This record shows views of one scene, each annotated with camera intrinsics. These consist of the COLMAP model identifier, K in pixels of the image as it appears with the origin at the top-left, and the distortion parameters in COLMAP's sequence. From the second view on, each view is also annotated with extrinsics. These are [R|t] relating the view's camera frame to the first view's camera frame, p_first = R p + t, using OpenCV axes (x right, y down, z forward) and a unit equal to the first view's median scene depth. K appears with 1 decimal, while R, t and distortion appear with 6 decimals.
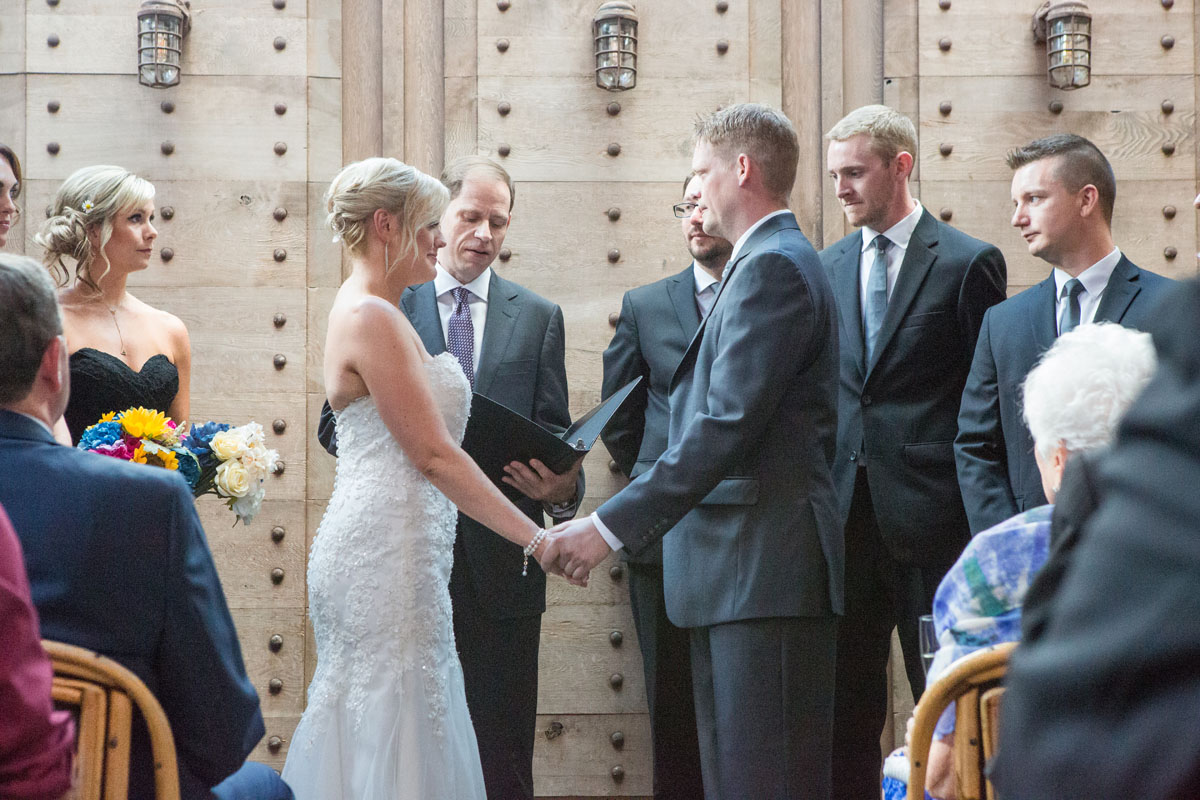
lens RADIAL K [[2471.7, 0, 595.1], [0, 2471.7, 391.5], [0, 0, 1]] dist [0.218528, 0.000000]
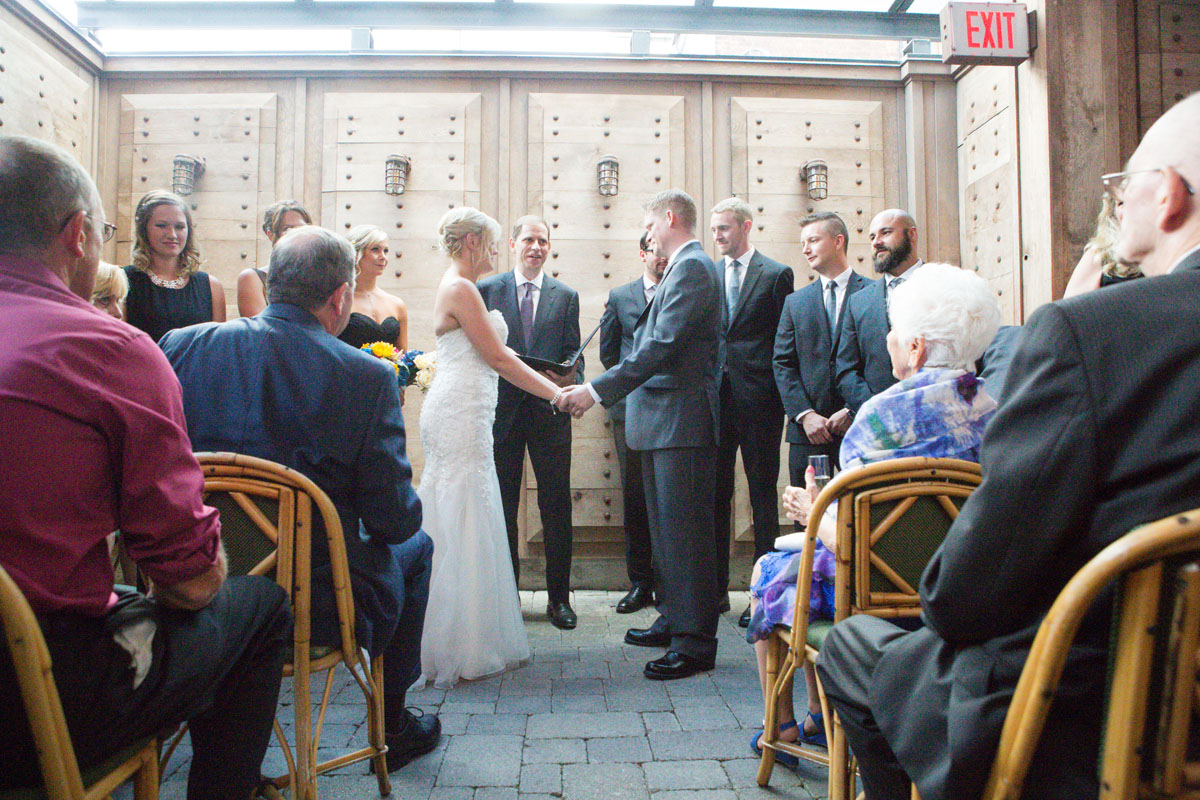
lens RADIAL K [[827.5, 0, 601.8], [0, 827.5, 397.9], [0, 0, 1]] dist [-0.099144, 0.017244]
pose [[0.999956, 0.004385, 0.008335, -0.002127], [-0.004722, 0.999155, 0.040818, 0.022492], [-0.008149, -0.040855, 0.999132, 0.290525]]
